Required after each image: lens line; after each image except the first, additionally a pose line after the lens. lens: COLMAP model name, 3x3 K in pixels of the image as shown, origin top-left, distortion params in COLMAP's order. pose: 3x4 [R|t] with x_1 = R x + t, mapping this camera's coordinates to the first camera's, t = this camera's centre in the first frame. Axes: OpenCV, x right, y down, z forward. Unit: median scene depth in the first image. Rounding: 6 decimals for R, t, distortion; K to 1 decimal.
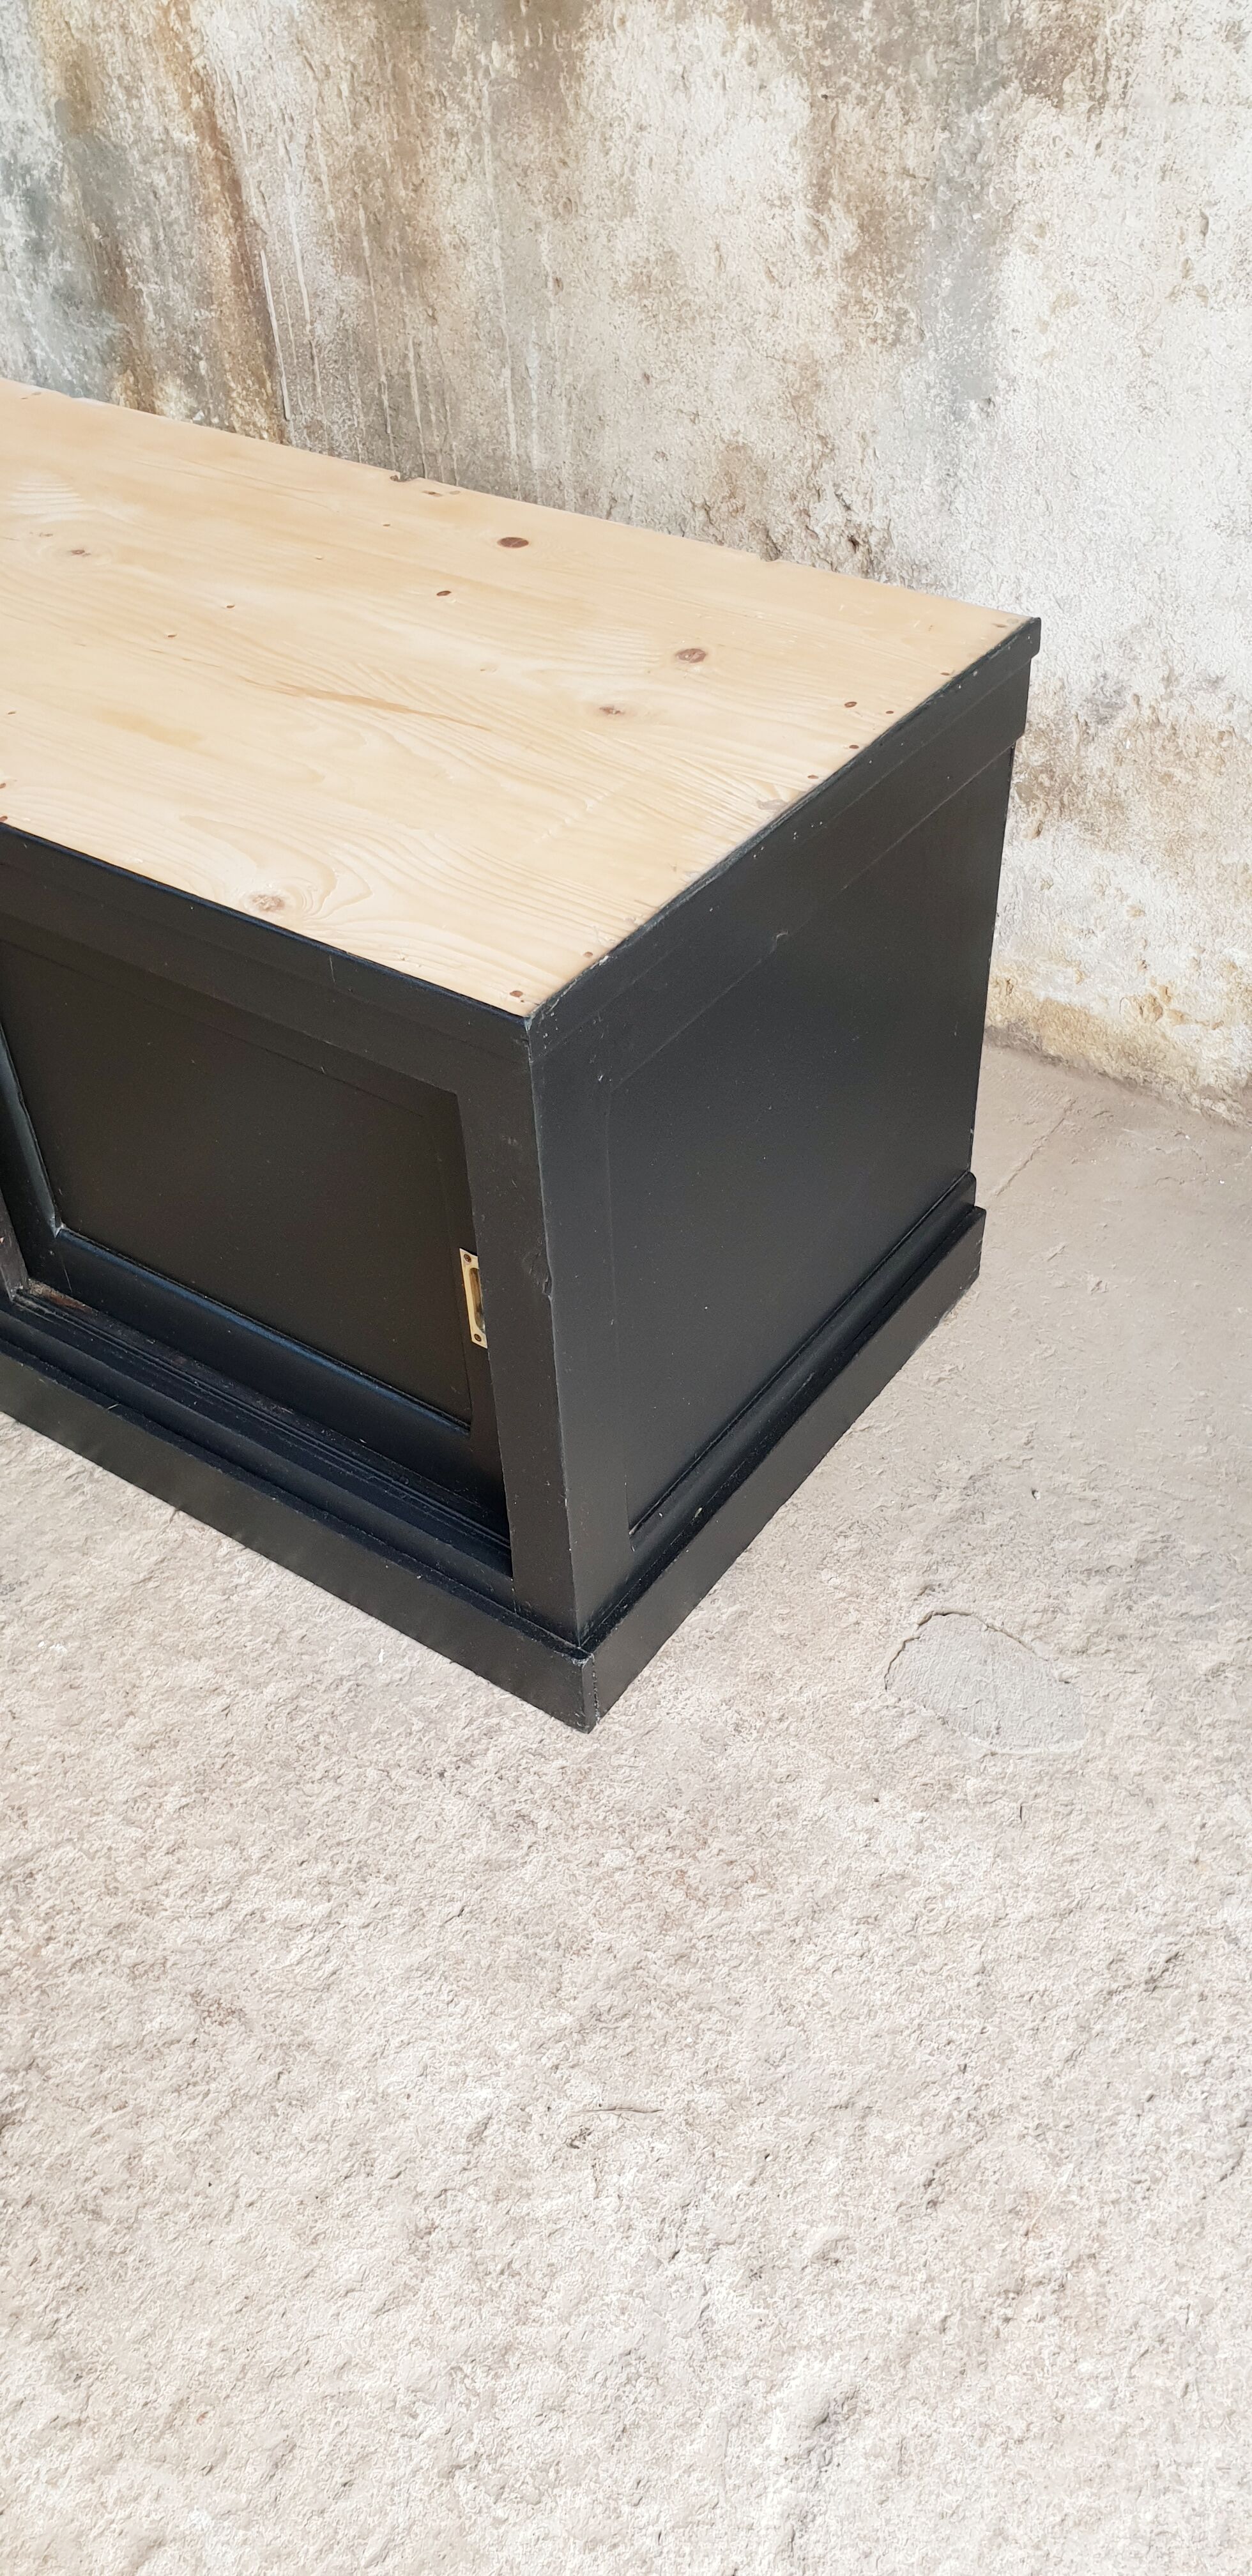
lens RADIAL K [[2030.5, 0, 674.2], [0, 2030.5, 1313.4], [0, 0, 1]] dist [0.004004, 0.002889]
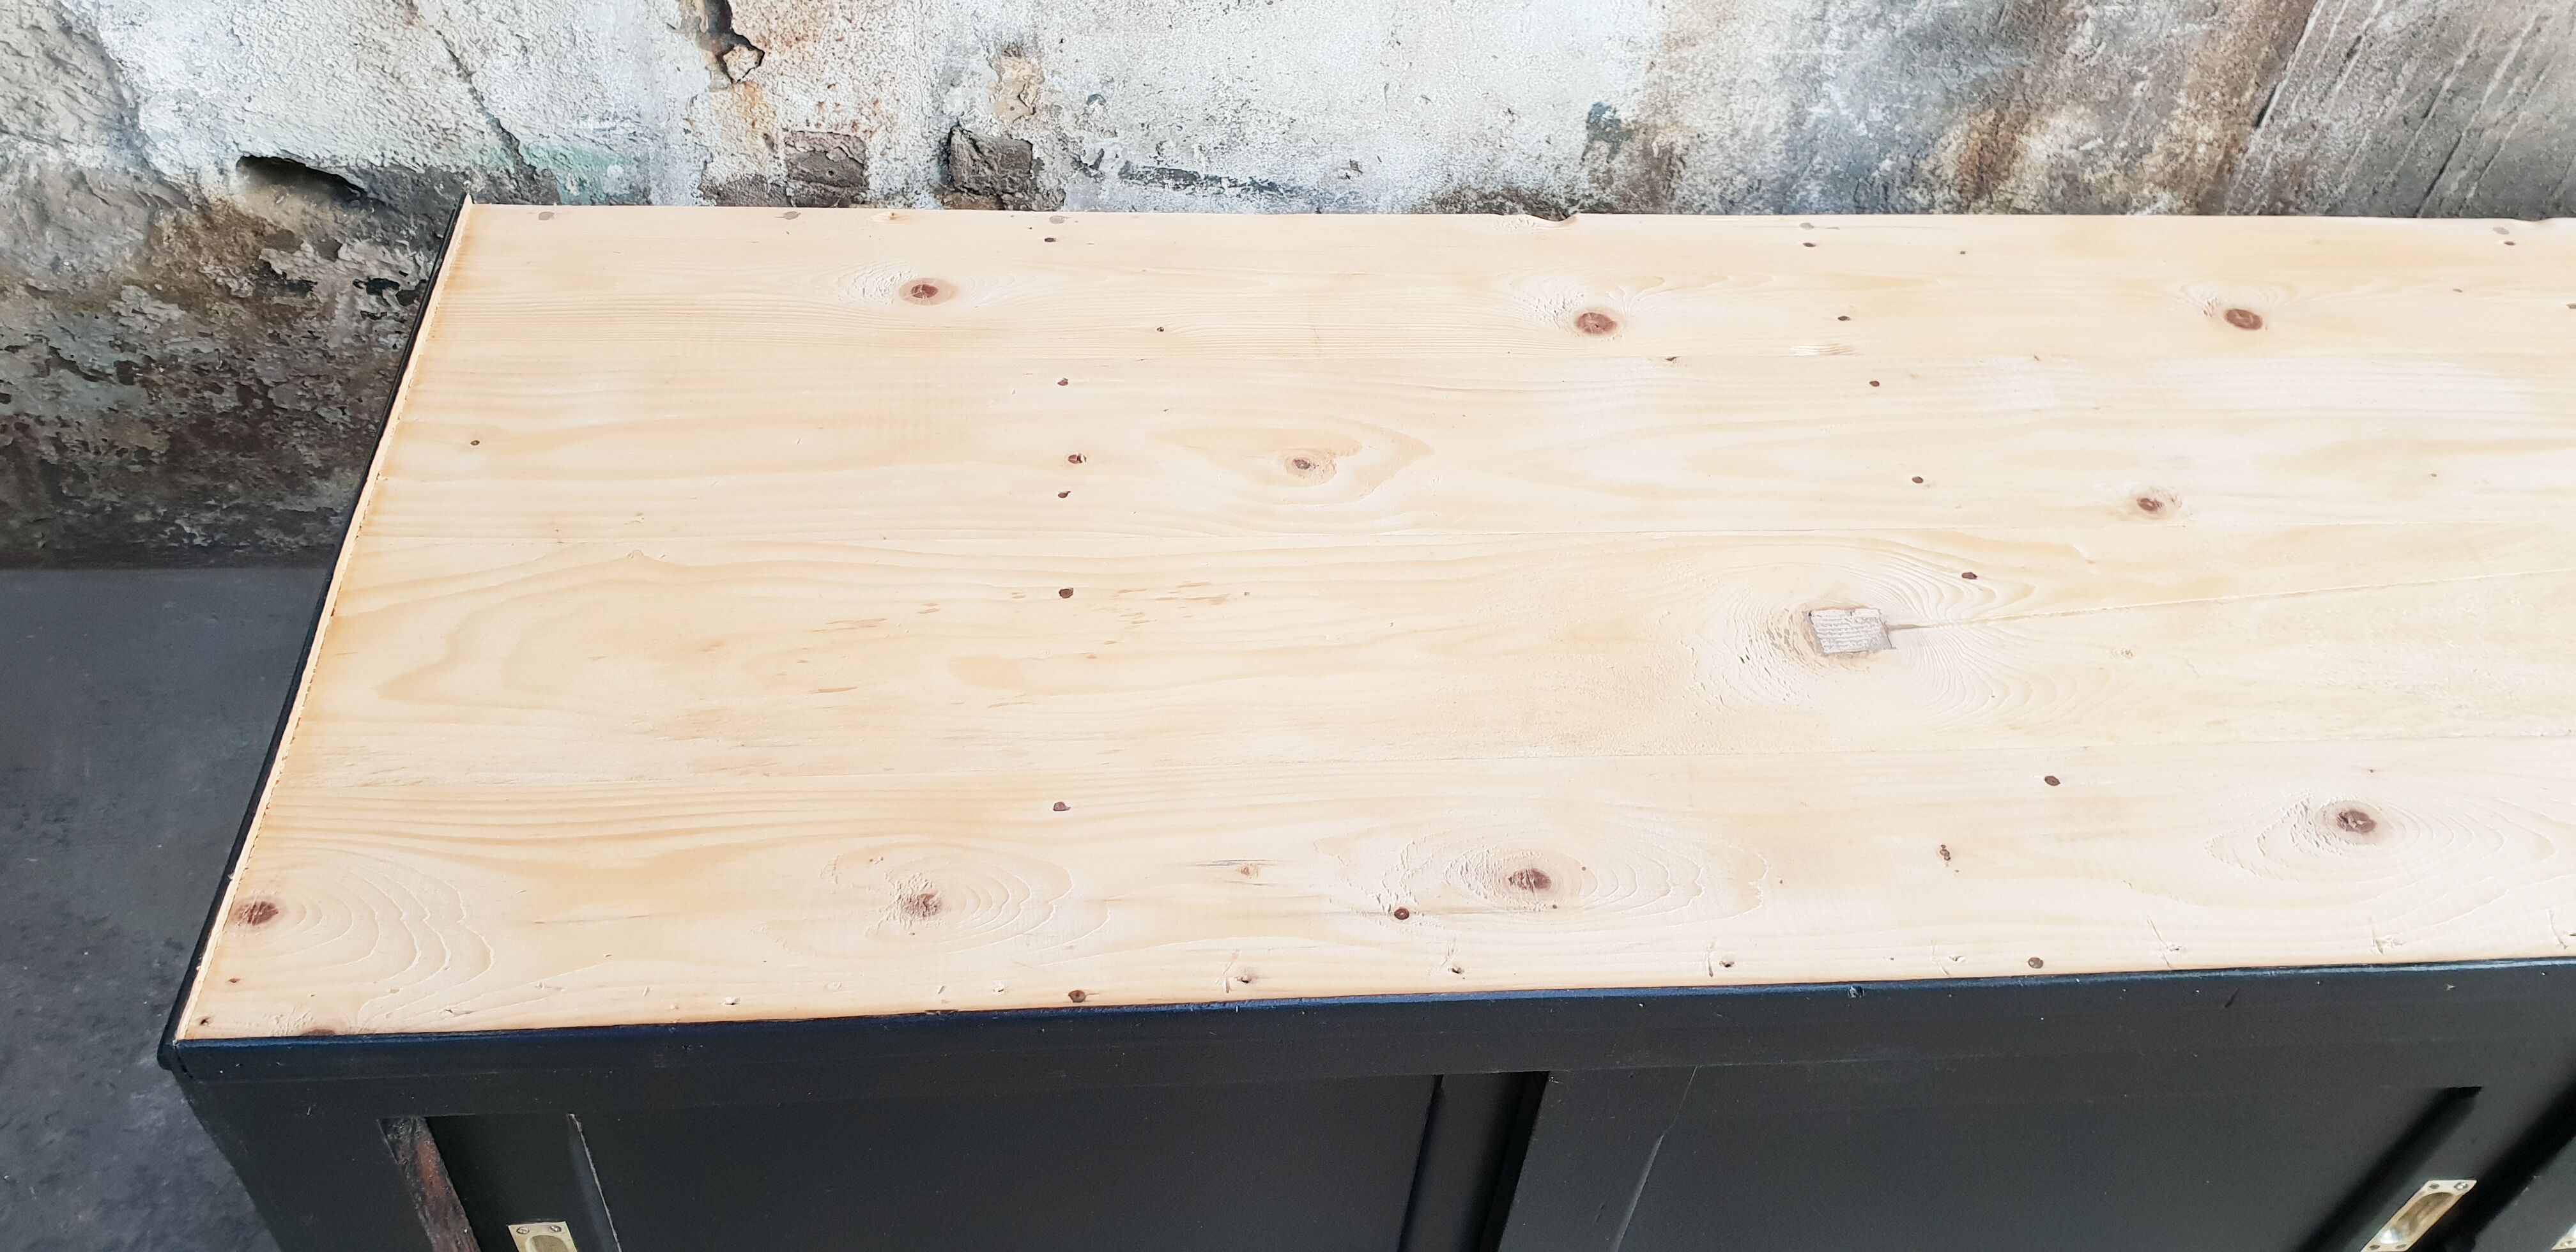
lens RADIAL K [[2030.5, 0, 1213.3], [0, 2030.5, 563.9], [0, 0, 1]] dist [0.004004, 0.002889]
pose [[0.776586, -0.389849, 0.494906, -1.236548], [0.364109, 0.918800, 0.152415, -0.707254], [-0.514139, 0.061837, 0.855475, 0.695567]]
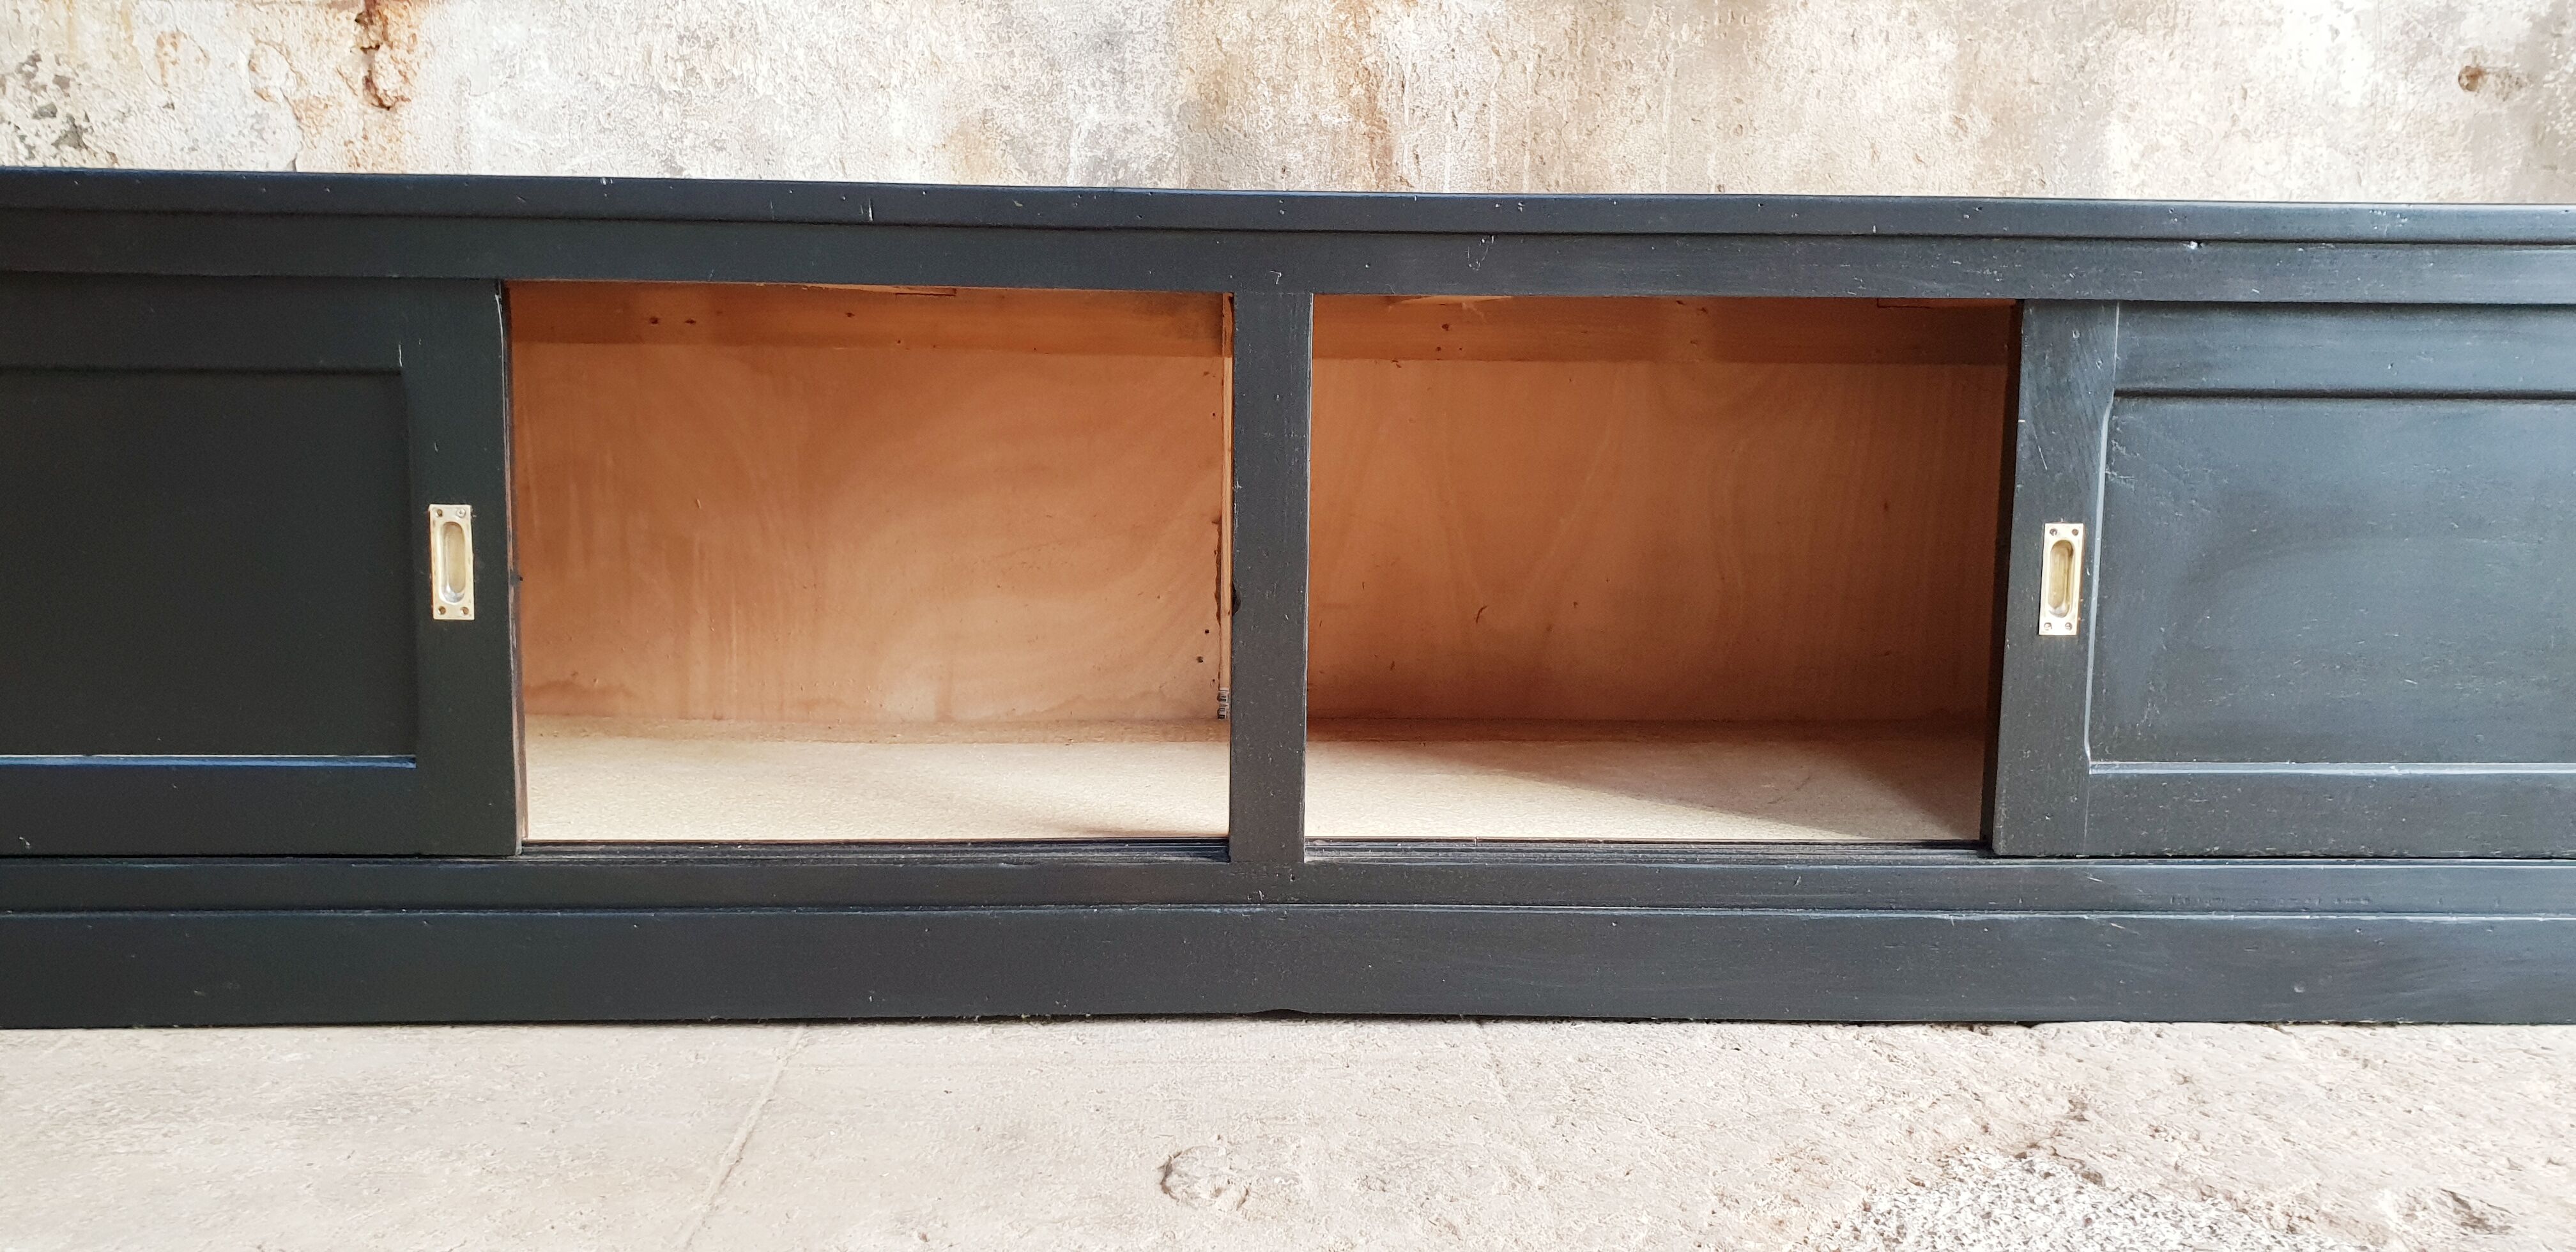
lens RADIAL K [[2030.5, 0, 1277.0], [0, 2030.5, 579.0], [0, 0, 1]] dist [0.004004, 0.002889]
pose [[0.803029, -0.034705, 0.594928, -1.164527], [0.373073, 0.807755, -0.456452, 0.187040], [-0.464715, 0.588496, 0.661598, 0.478565]]
